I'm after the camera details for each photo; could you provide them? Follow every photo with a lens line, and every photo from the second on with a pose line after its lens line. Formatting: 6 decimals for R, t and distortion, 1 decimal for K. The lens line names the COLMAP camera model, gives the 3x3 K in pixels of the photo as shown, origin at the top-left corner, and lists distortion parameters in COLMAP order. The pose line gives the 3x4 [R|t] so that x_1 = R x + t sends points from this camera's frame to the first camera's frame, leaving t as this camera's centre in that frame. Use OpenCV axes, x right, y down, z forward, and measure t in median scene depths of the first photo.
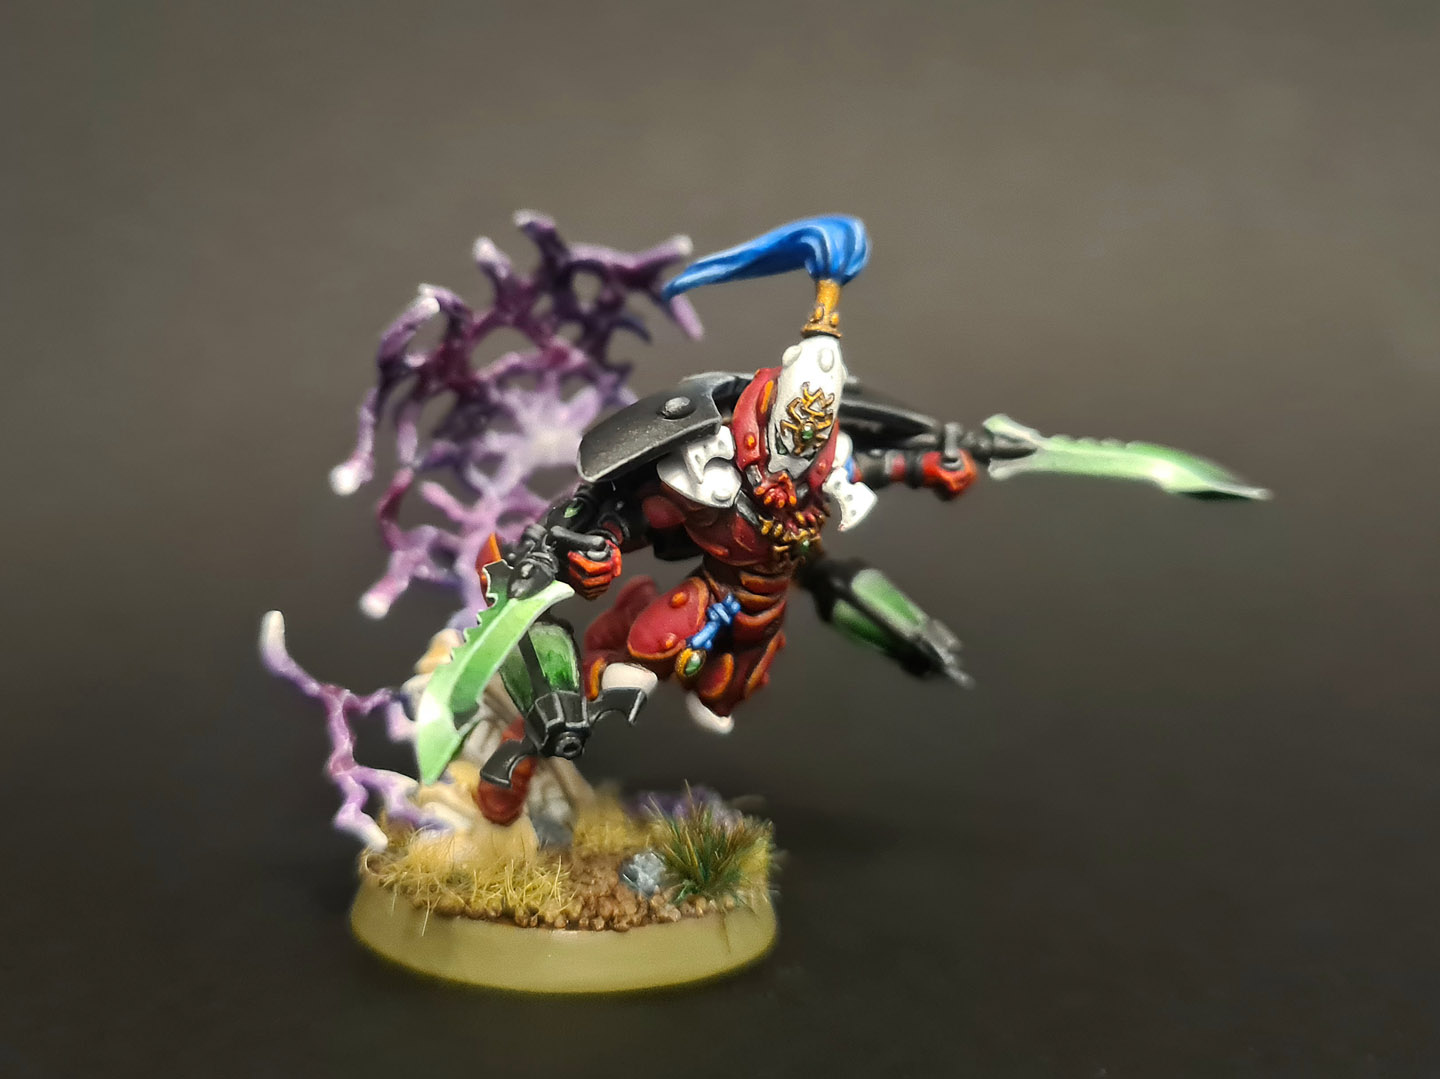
lens RADIAL K [[1407.1, 0, 720.0], [0, 1407.1, 539.5], [0, 0, 1]] dist [-0.056703, 0.003722]
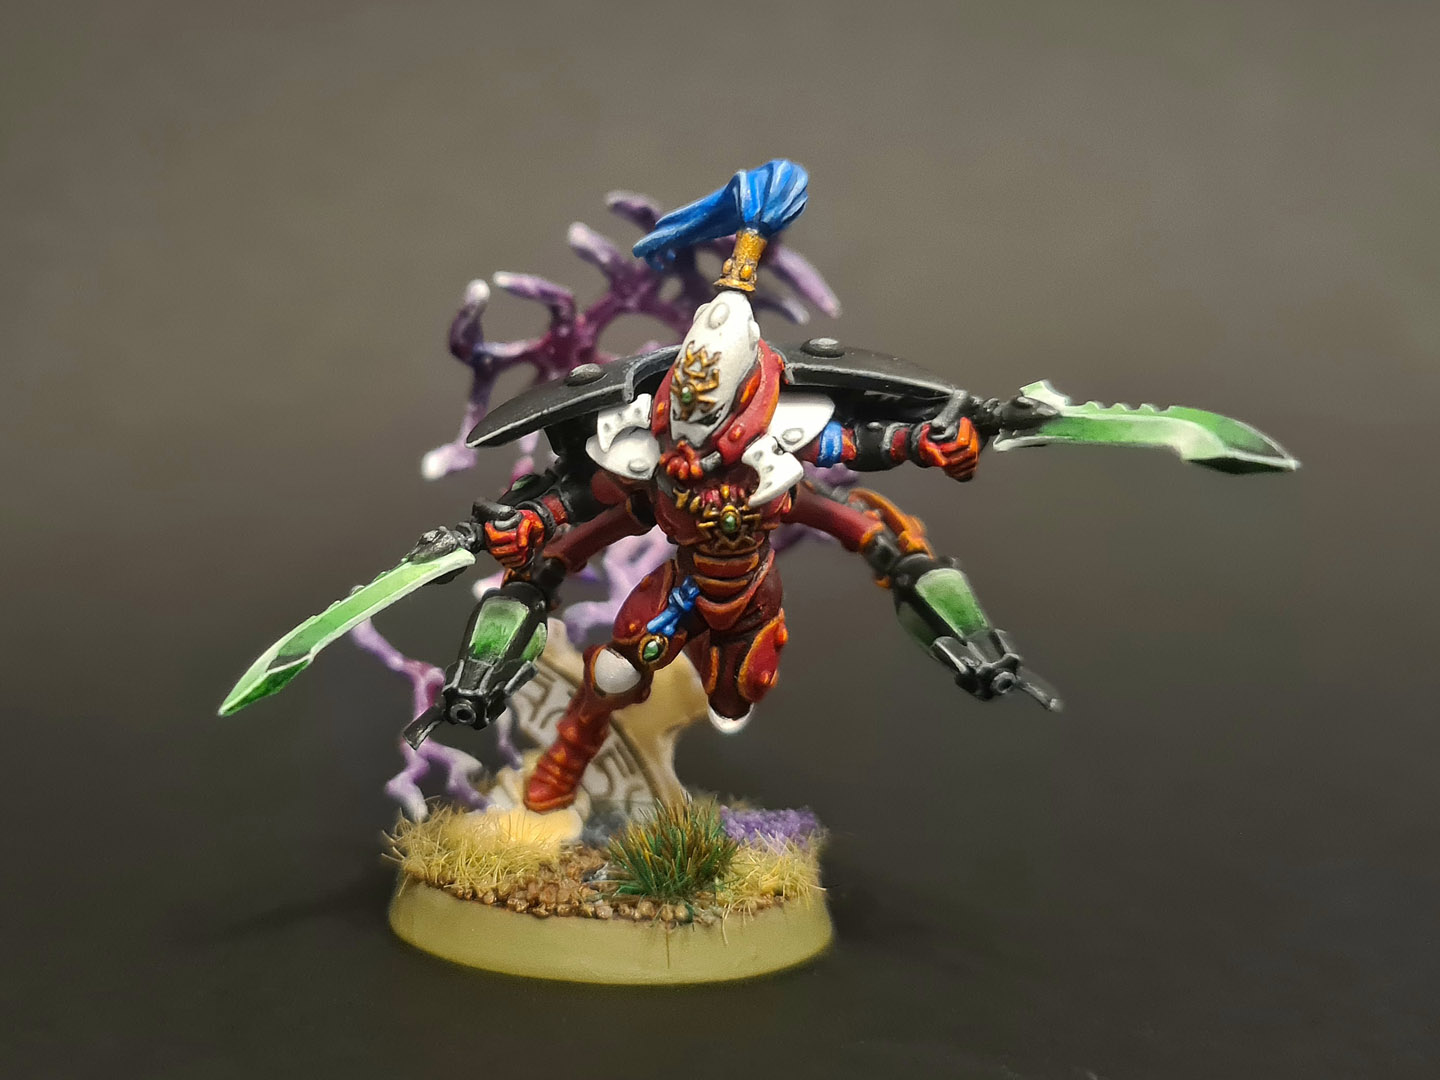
lens RADIAL K [[1674.1, 0, 720.0], [0, 1674.1, 540.0], [0, 0, 1]] dist [-0.077893, -0.001285]
pose [[0.831679, 0.011904, -0.555129, 0.634914], [-0.039540, 0.998502, -0.037826, 0.055179], [0.553847, 0.053409, 0.830904, 0.094404]]
